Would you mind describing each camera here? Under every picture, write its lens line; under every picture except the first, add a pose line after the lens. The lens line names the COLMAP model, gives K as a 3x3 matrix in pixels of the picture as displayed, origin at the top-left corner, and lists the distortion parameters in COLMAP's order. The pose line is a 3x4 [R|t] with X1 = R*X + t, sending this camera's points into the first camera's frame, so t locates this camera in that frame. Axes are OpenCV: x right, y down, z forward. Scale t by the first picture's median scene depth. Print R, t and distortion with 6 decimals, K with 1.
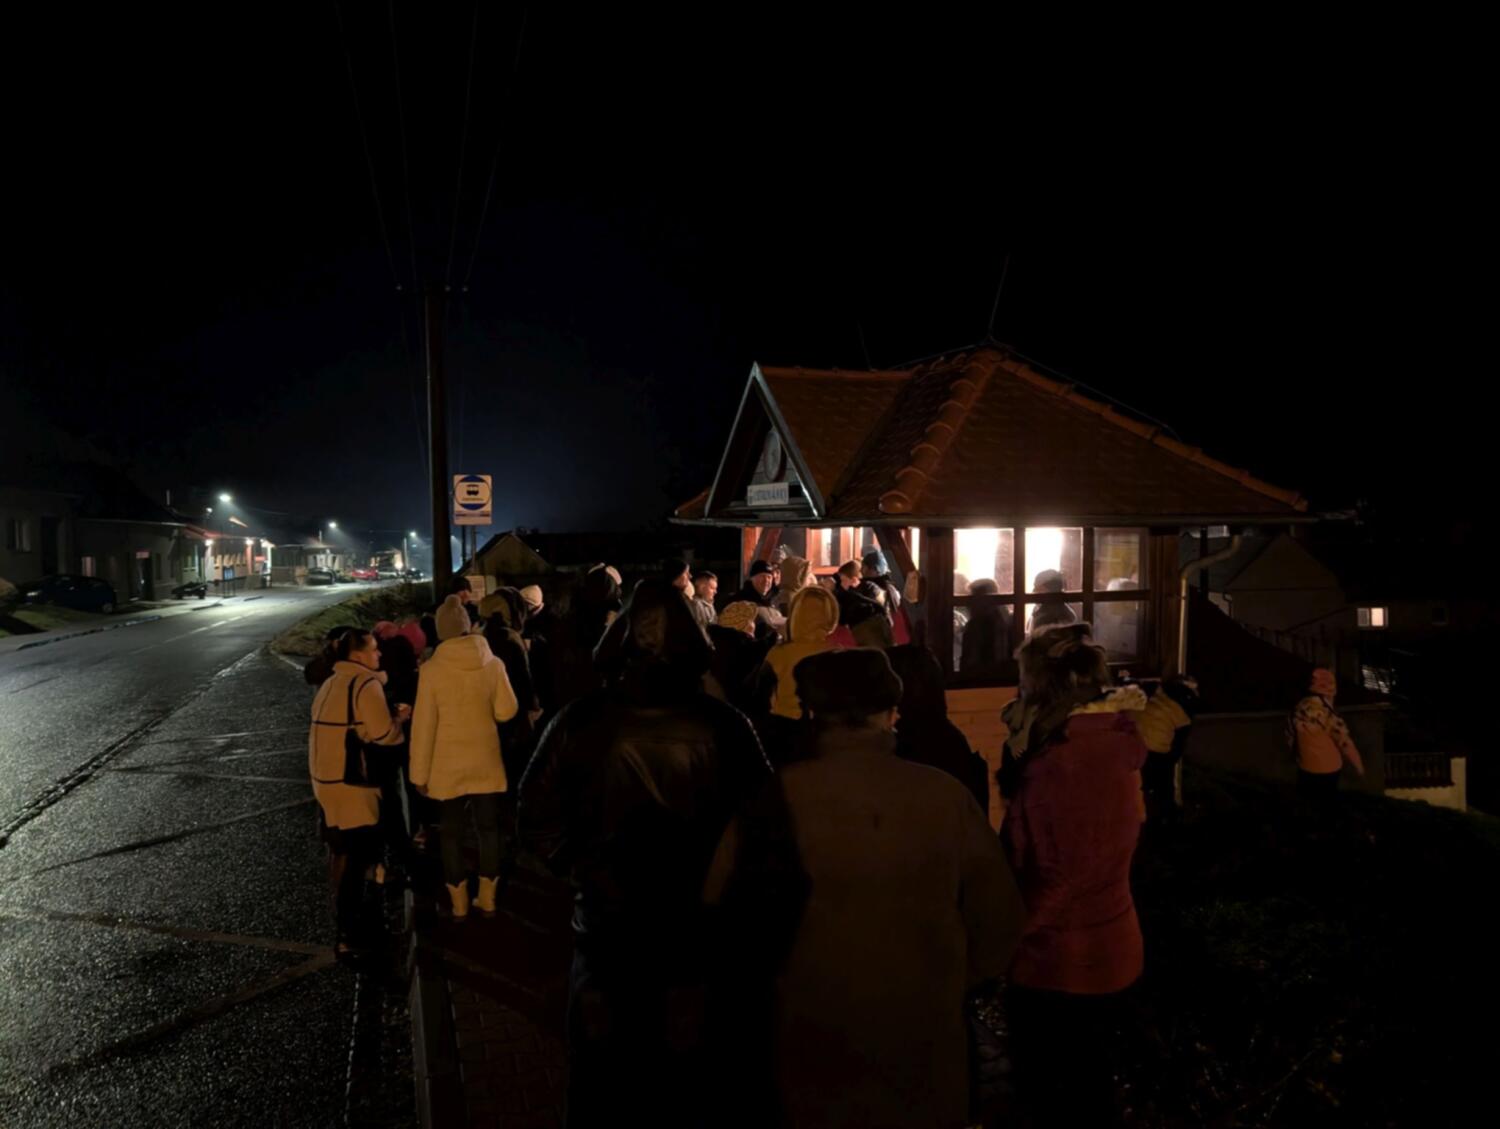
lens RADIAL K [[1034.9, 0, 750.0], [0, 1034.9, 564.5], [0, 0, 1]] dist [-0.003386, -0.000109]
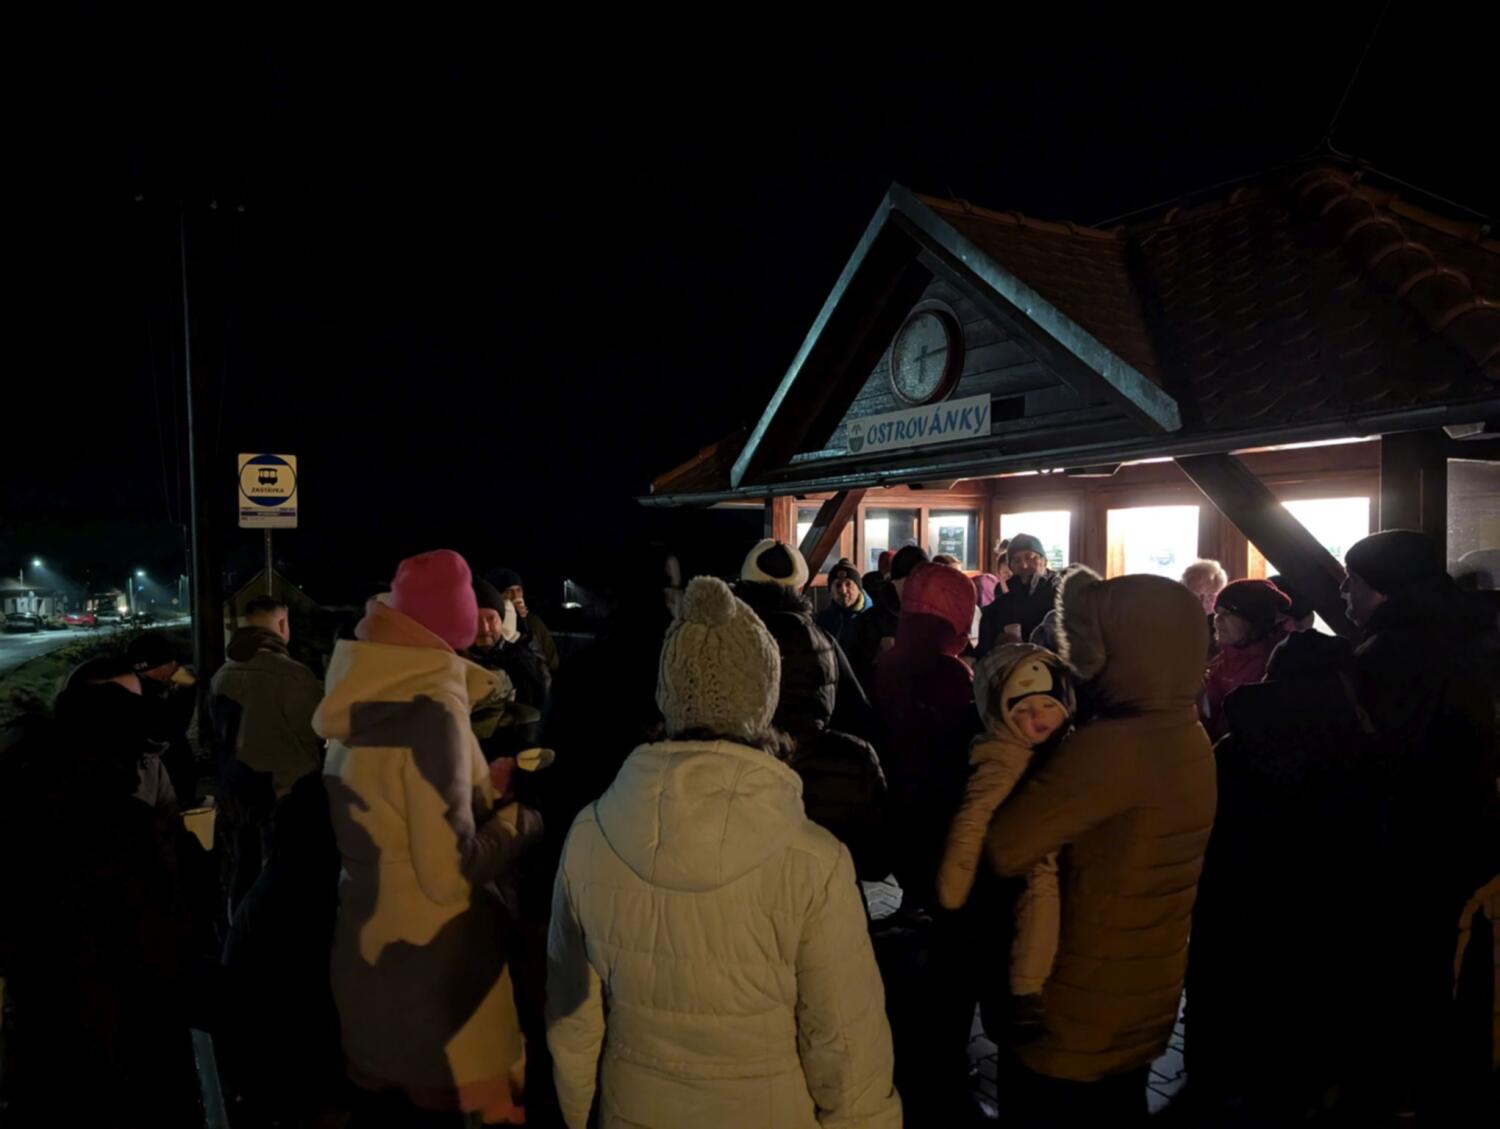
lens RADIAL K [[1038.4, 0, 754.8], [0, 1038.4, 580.4], [0, 0, 1]] dist [0.005837, -0.005839]
pose [[0.975766, -0.013471, 0.218403, -0.106543], [0.017613, 0.999700, -0.017032, 0.012817], [-0.218108, 0.020466, 0.975710, 0.269363]]
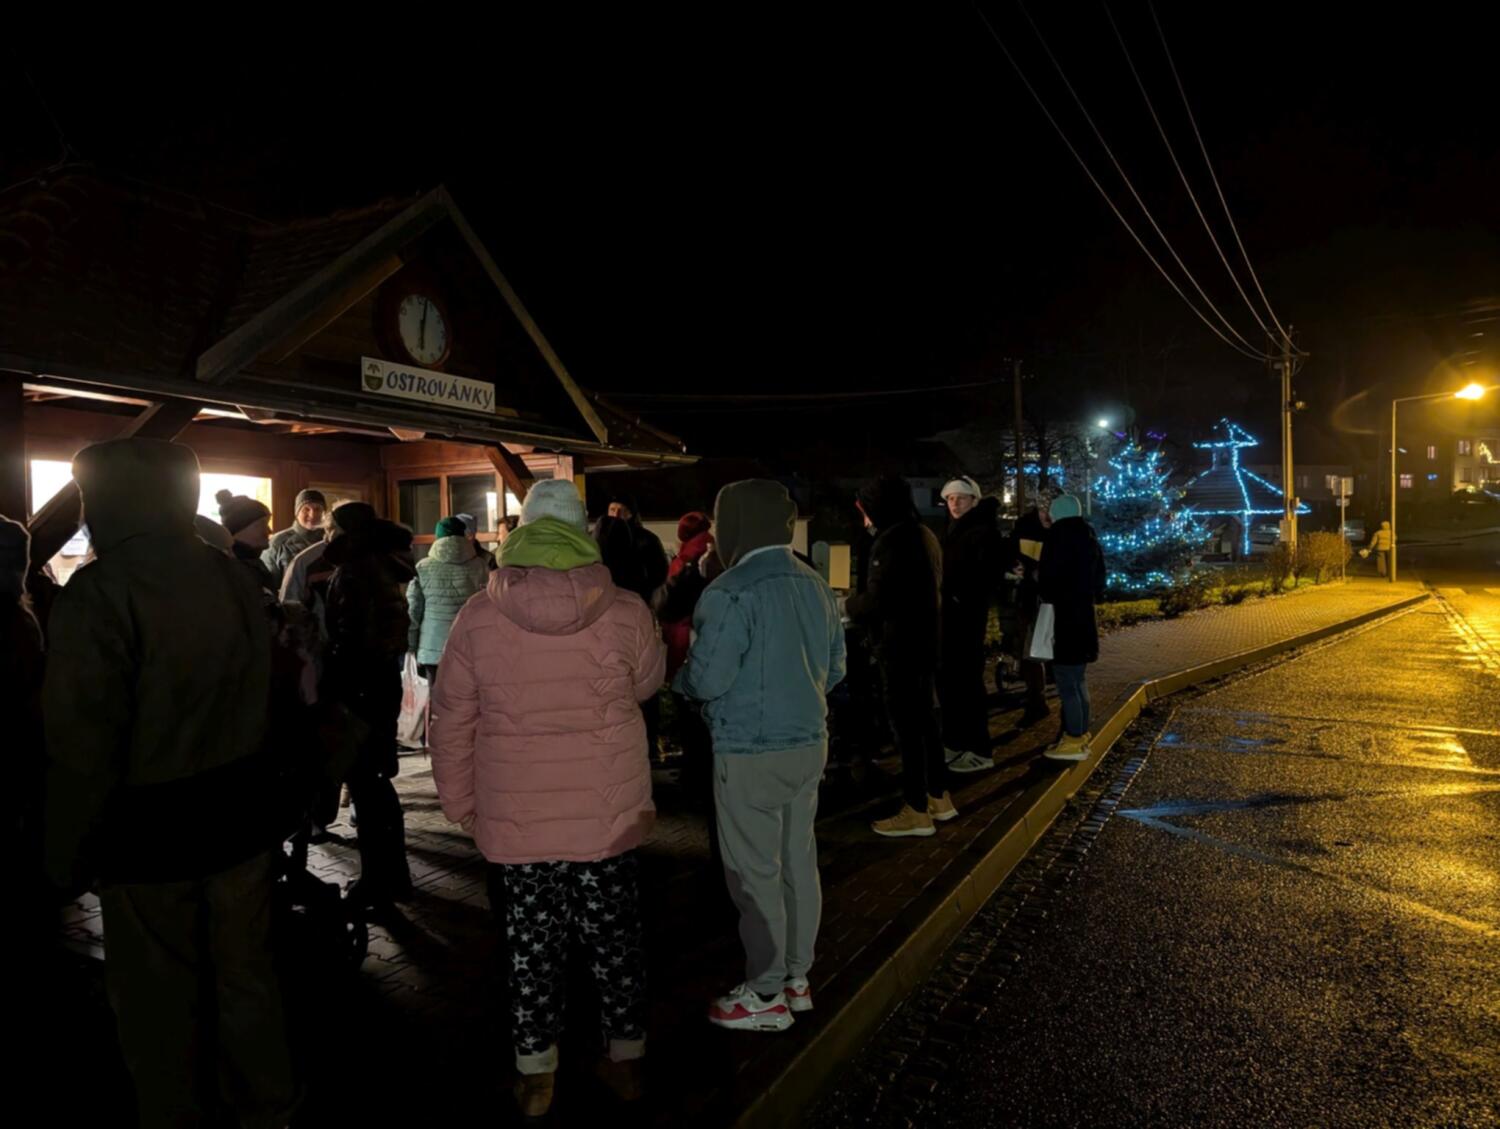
lens RADIAL K [[1034.9, 0, 750.0], [0, 1034.9, 564.5], [0, 0, 1]] dist [-0.003386, -0.000109]
pose [[-0.696044, 0.006165, 0.717973, -0.341207], [0.044735, 0.998393, 0.034796, 0.018585], [-0.716605, 0.056338, -0.695201, 0.747312]]
